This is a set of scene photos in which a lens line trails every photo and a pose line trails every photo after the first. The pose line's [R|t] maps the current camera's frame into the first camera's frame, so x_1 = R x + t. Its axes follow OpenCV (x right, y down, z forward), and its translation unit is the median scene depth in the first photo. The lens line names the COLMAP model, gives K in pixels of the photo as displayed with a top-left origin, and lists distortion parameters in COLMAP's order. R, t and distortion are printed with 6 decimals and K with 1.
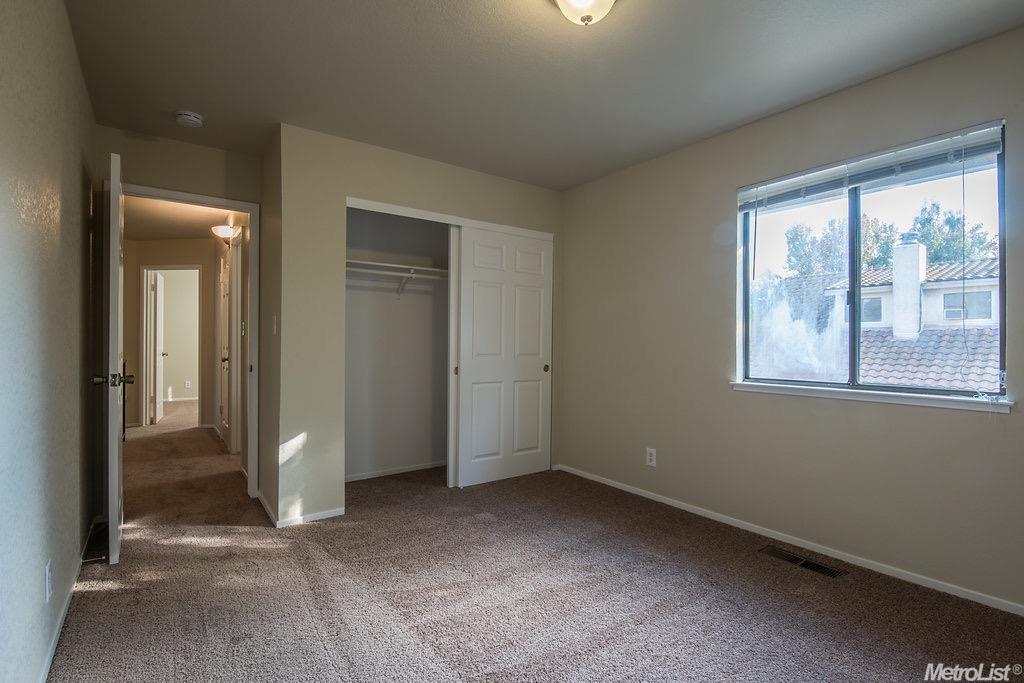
lens RADIAL K [[490.8, 0, 518.9], [0, 490.8, 342.4], [0, 0, 1]] dist [0.000059, -0.006772]
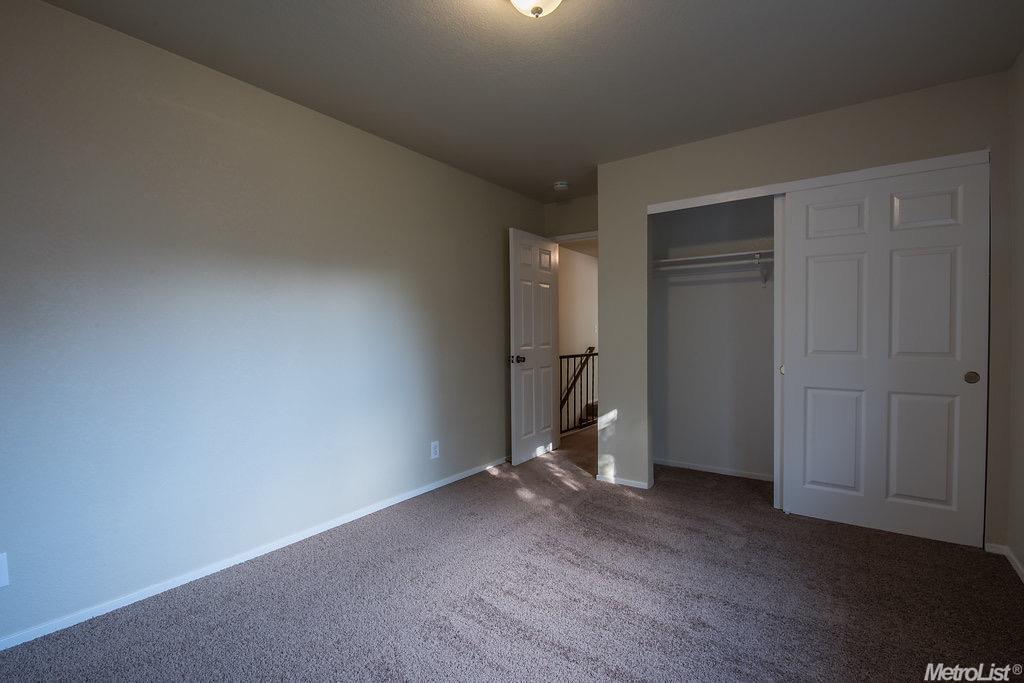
lens RADIAL K [[490.8, 0, 517.5], [0, 490.8, 344.8], [0, 0, 1]] dist [0.000059, -0.006772]
pose [[0.283328, 0.010936, -0.958961, 0.581223], [0.005274, 0.999902, 0.012961, 0.002445], [0.959009, -0.008730, 0.283242, 0.365091]]
